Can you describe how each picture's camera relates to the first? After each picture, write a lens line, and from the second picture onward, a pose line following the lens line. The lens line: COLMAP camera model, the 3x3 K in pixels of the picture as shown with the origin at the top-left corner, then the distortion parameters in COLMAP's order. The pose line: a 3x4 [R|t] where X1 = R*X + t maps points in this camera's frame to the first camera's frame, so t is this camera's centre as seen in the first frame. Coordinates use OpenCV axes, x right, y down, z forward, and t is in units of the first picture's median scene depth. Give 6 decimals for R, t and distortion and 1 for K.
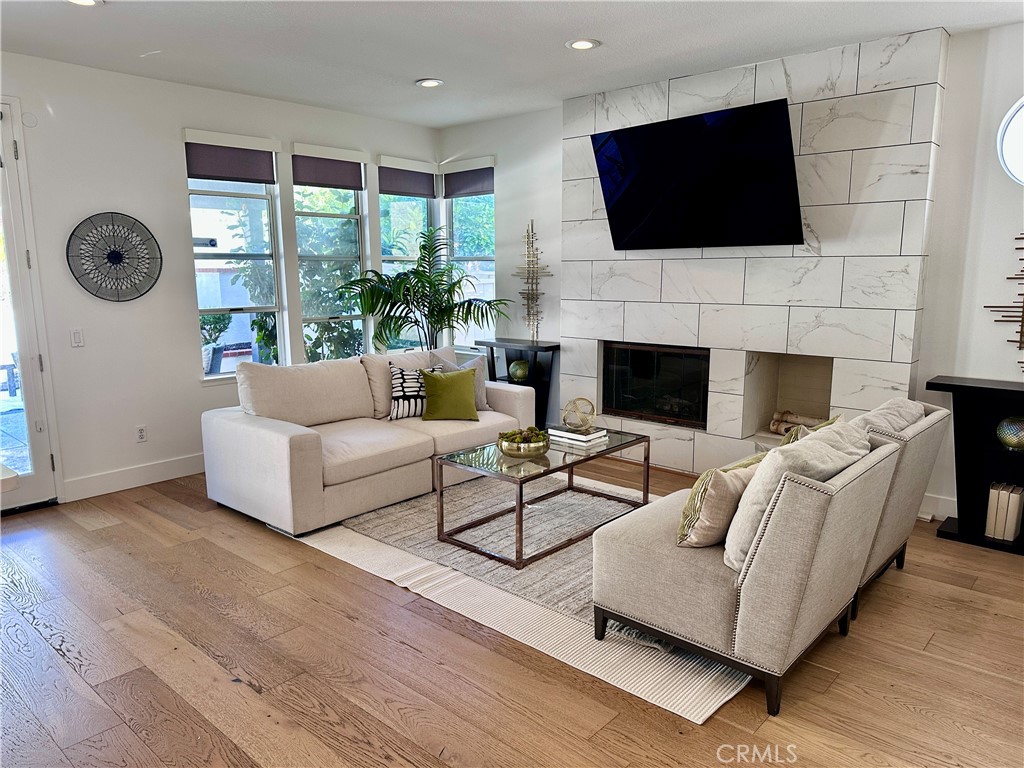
lens RADIAL K [[715.4, 0, 512.0], [0, 715.4, 384.0], [0, 0, 1]] dist [-0.005503, -0.001679]
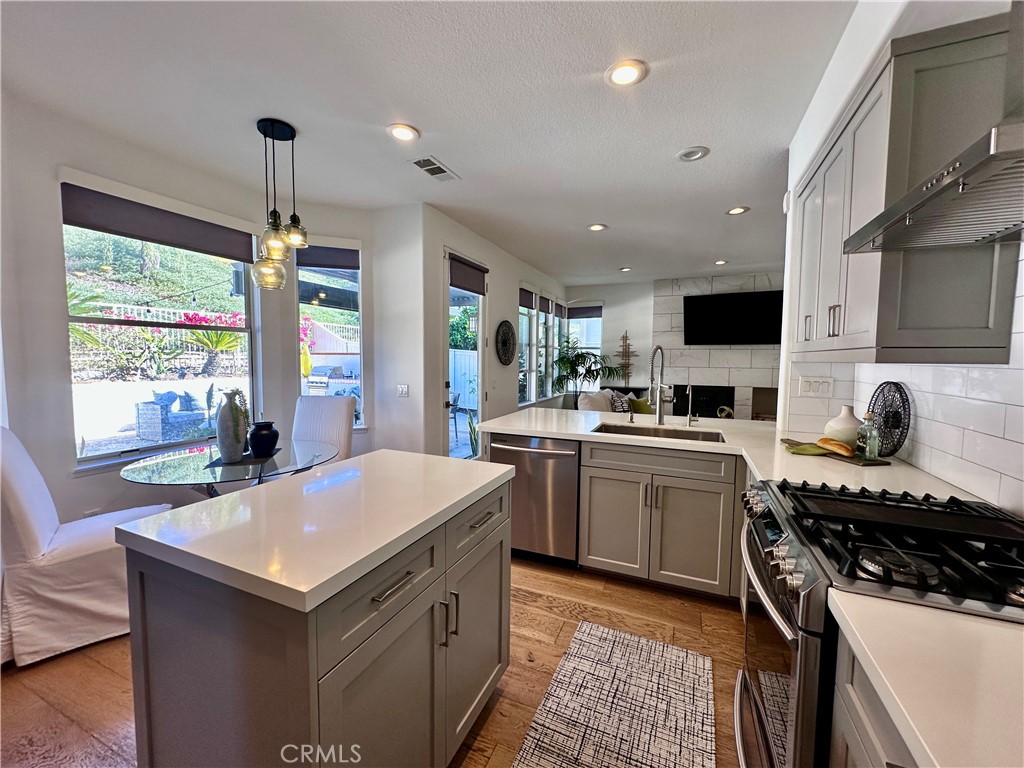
lens RADIAL K [[404.9, 0, 512.0], [0, 404.9, 384.0], [0, 0, 1]] dist [0.002377, 0.000138]
pose [[0.954373, 0.000876, 0.298616, -0.784947], [0.027808, 0.995390, -0.091793, 0.043315], [-0.297320, 0.095909, 0.949949, -0.065182]]
